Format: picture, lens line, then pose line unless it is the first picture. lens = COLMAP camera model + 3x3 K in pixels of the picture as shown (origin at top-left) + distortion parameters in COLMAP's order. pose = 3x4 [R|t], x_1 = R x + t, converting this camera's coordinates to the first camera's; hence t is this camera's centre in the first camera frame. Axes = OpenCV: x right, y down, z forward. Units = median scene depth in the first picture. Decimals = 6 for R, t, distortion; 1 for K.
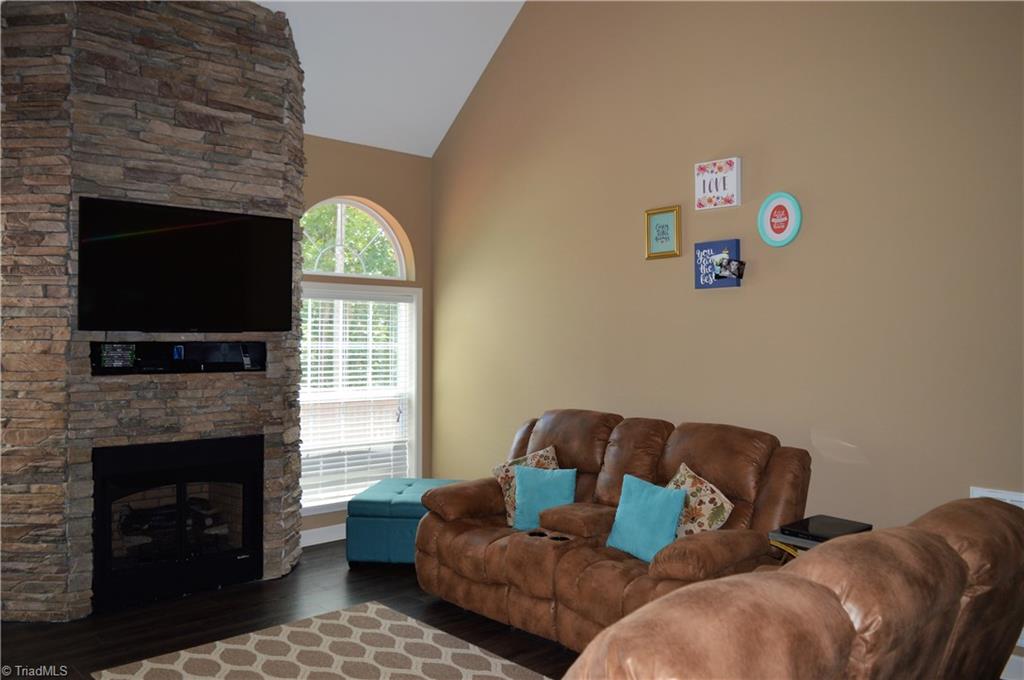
lens RADIAL K [[803.0, 0, 512.0], [0, 803.0, 340.0], [0, 0, 1]] dist [-0.010777, 0.002705]
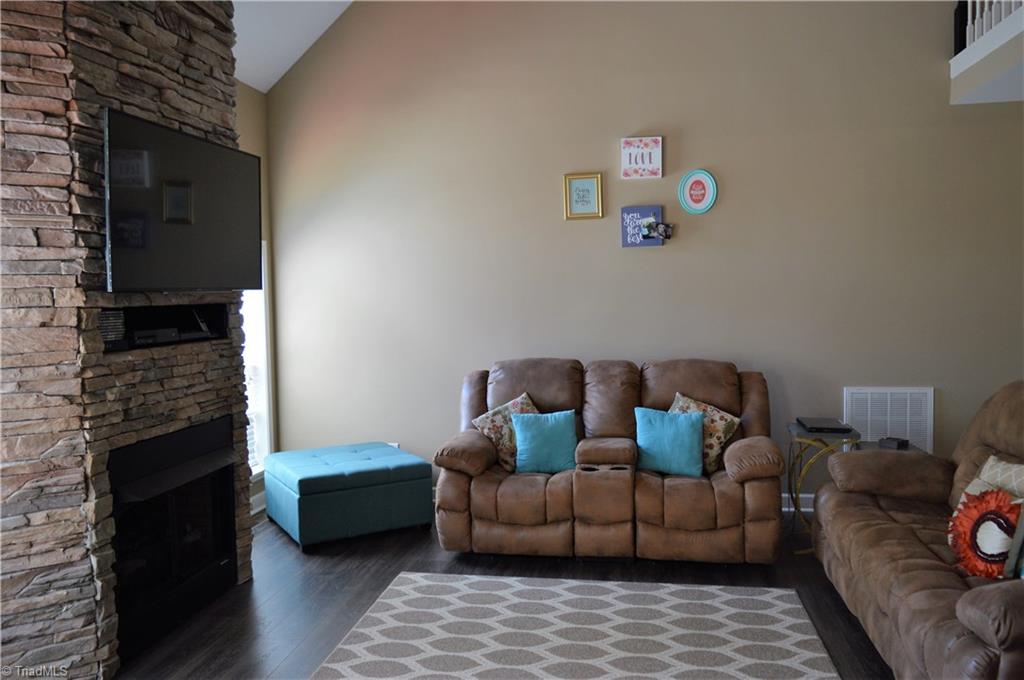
lens RADIAL K [[803.0, 0, 512.0], [0, 803.0, 340.0], [0, 0, 1]] dist [-0.010777, 0.002705]
pose [[0.793343, -0.056078, 0.606186, -0.634649], [0.023655, 0.997836, 0.061351, -0.004528], [-0.608315, -0.034333, 0.792953, 0.177184]]
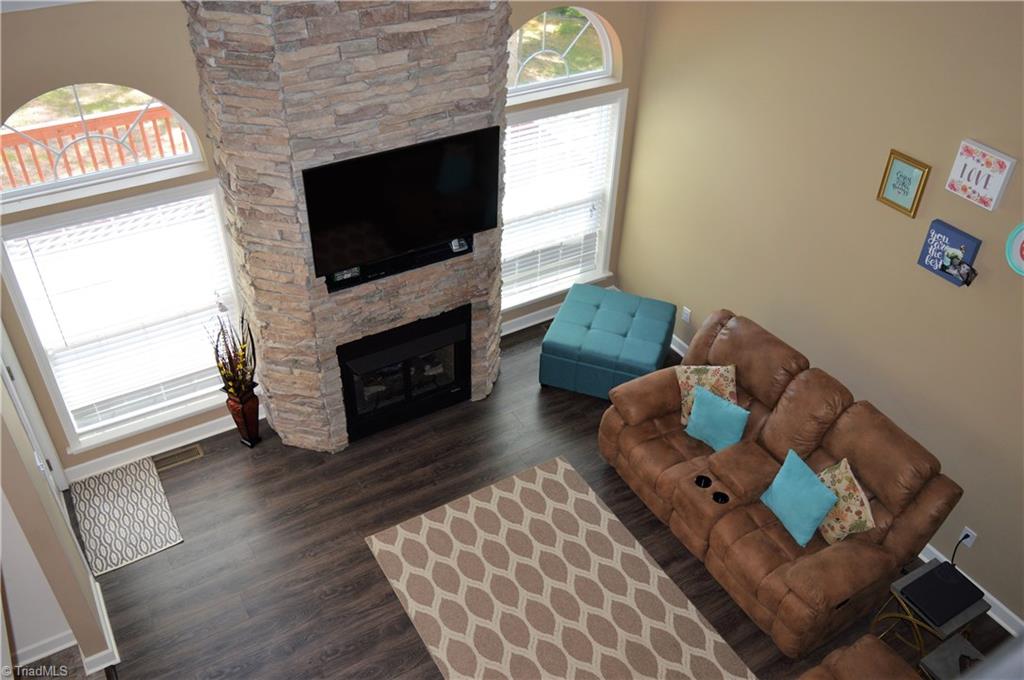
lens RADIAL K [[861.9, 0, 512.0], [0, 861.9, 340.0], [0, 0, 1]] dist [-0.010080, 0.005479]
pose [[0.977271, 0.145411, -0.154261, -0.070062], [-0.020734, 0.789744, 0.613086, -0.624479], [0.210976, -0.595953, 0.774809, 0.067896]]
